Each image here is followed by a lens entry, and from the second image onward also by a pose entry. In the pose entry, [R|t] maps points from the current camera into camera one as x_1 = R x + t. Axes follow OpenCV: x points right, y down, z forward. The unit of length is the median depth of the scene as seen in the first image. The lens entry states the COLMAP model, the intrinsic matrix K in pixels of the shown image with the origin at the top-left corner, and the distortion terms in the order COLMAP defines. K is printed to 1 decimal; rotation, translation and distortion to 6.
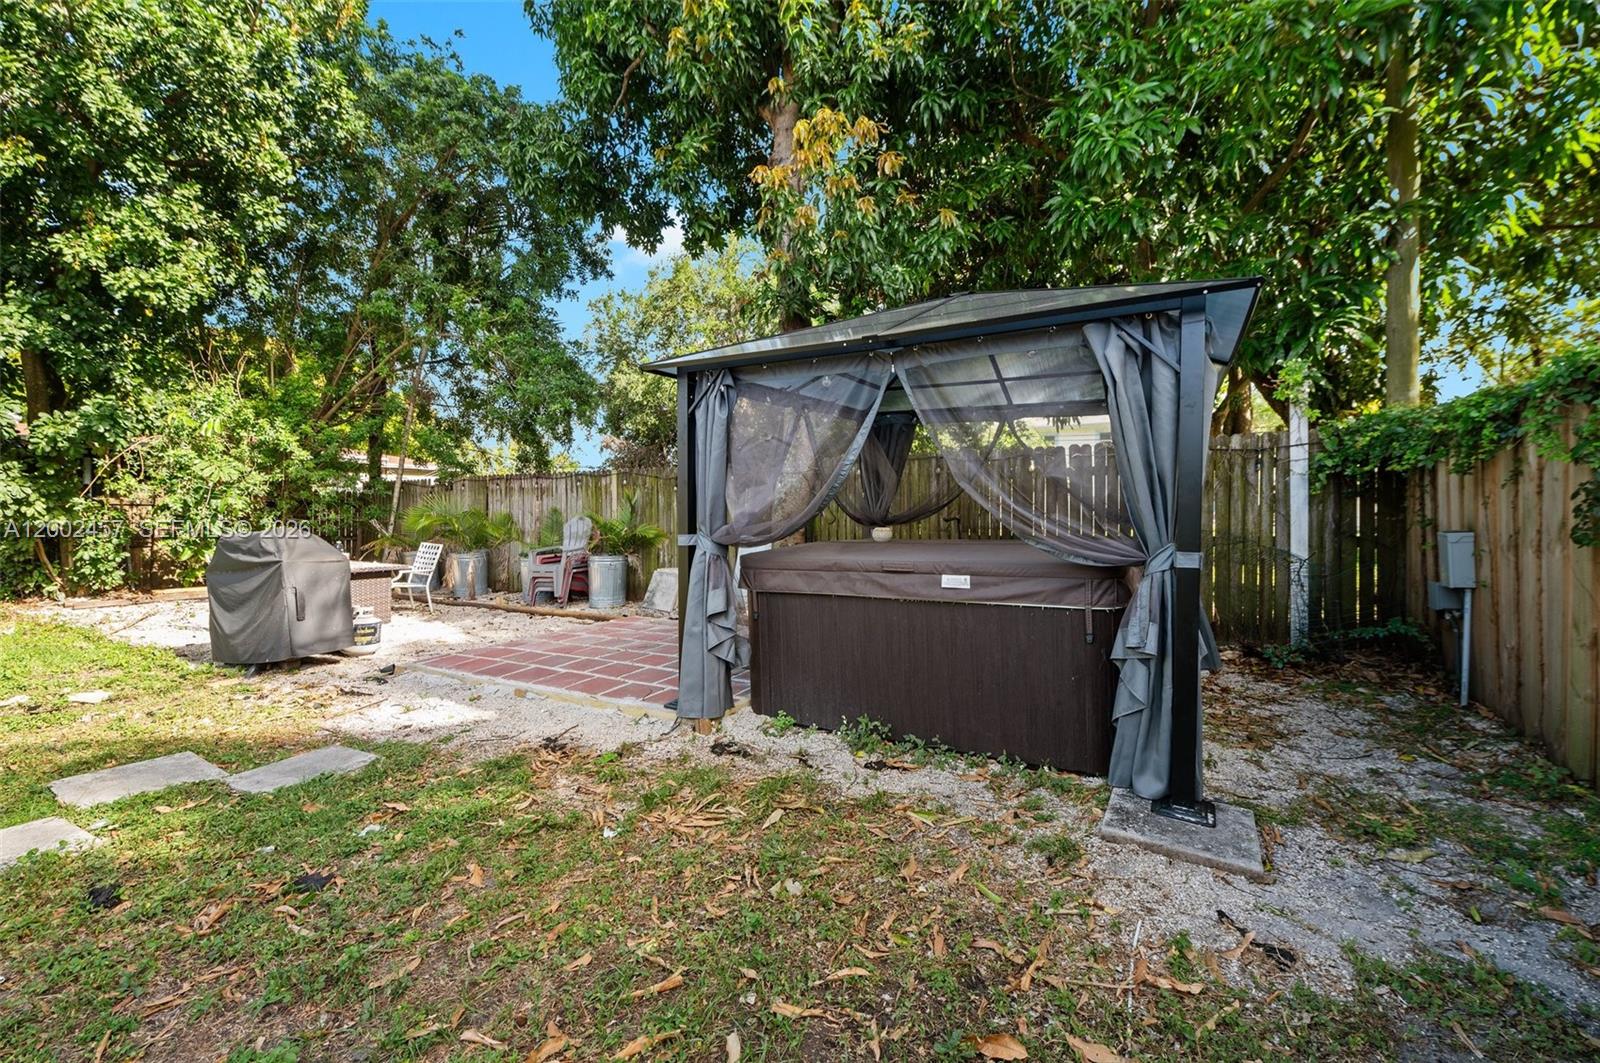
lens RADIAL K [[650.5, 0, 805.2], [0, 650.5, 522.0], [0, 0, 1]] dist [-0.003122, 0.000958]
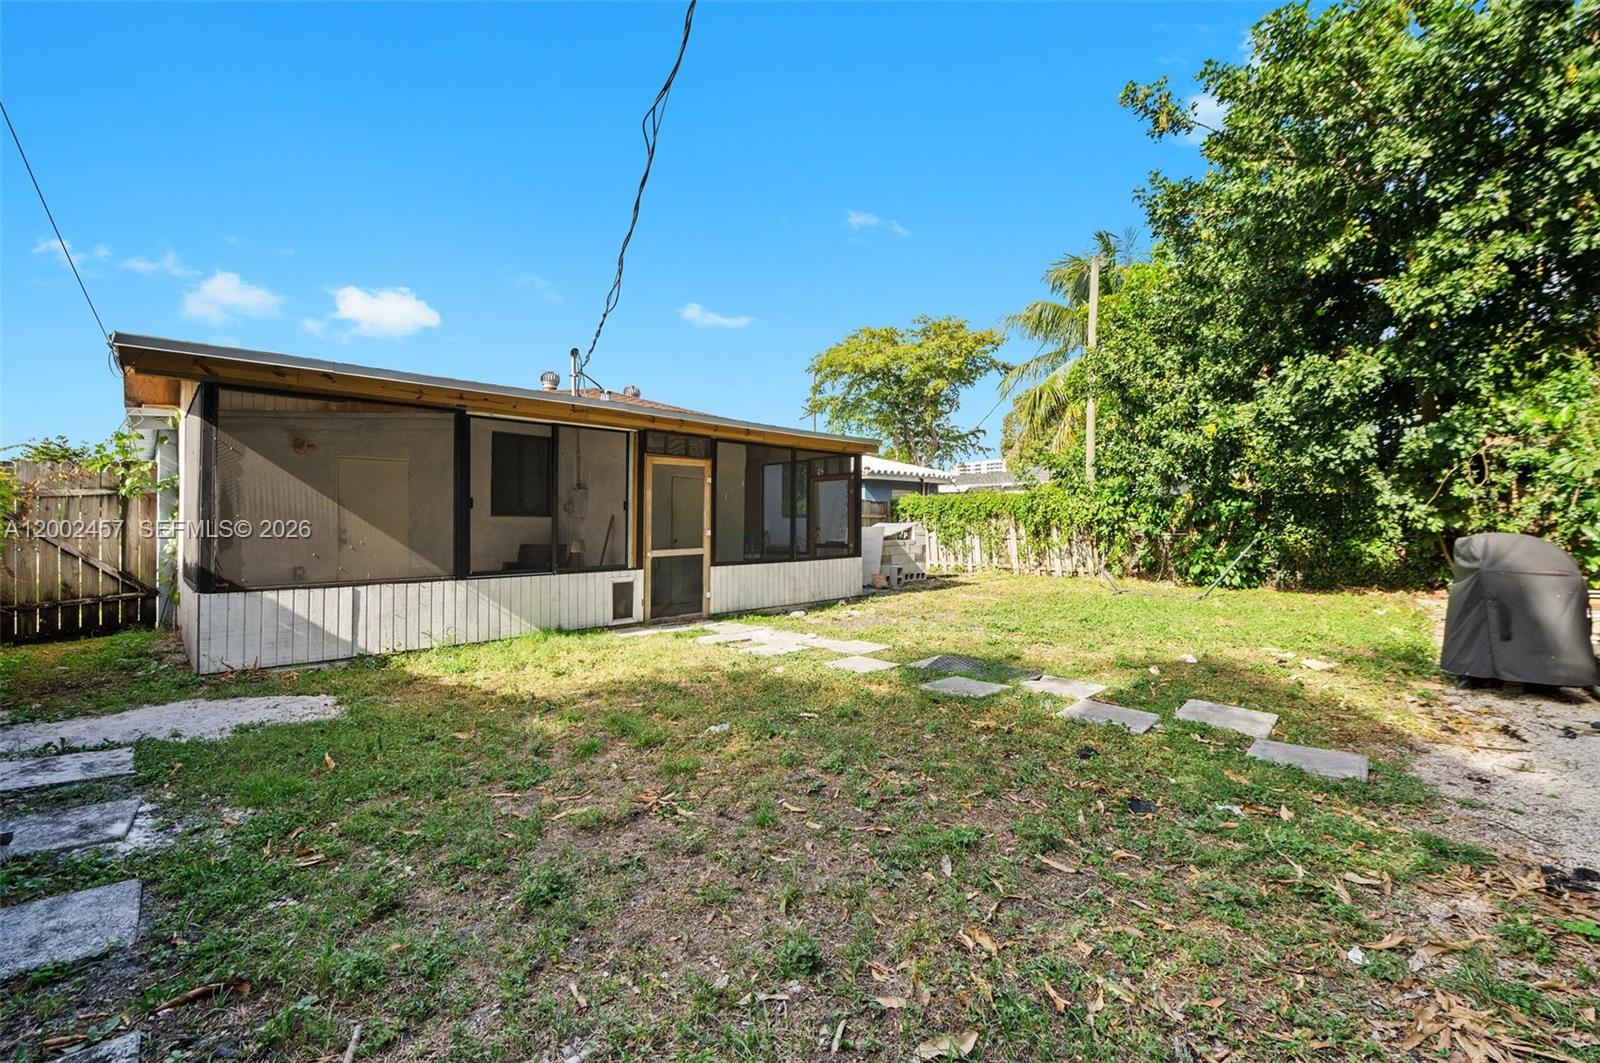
lens RADIAL K [[650.5, 0, 807.1], [0, 650.5, 520.9], [0, 0, 1]] dist [-0.003122, 0.000958]
pose [[-0.257984, -0.003305, -0.966143, 0.270661], [-0.002740, 0.999993, -0.002689, 0.000267], [0.966145, 0.001954, -0.257991, 0.292970]]
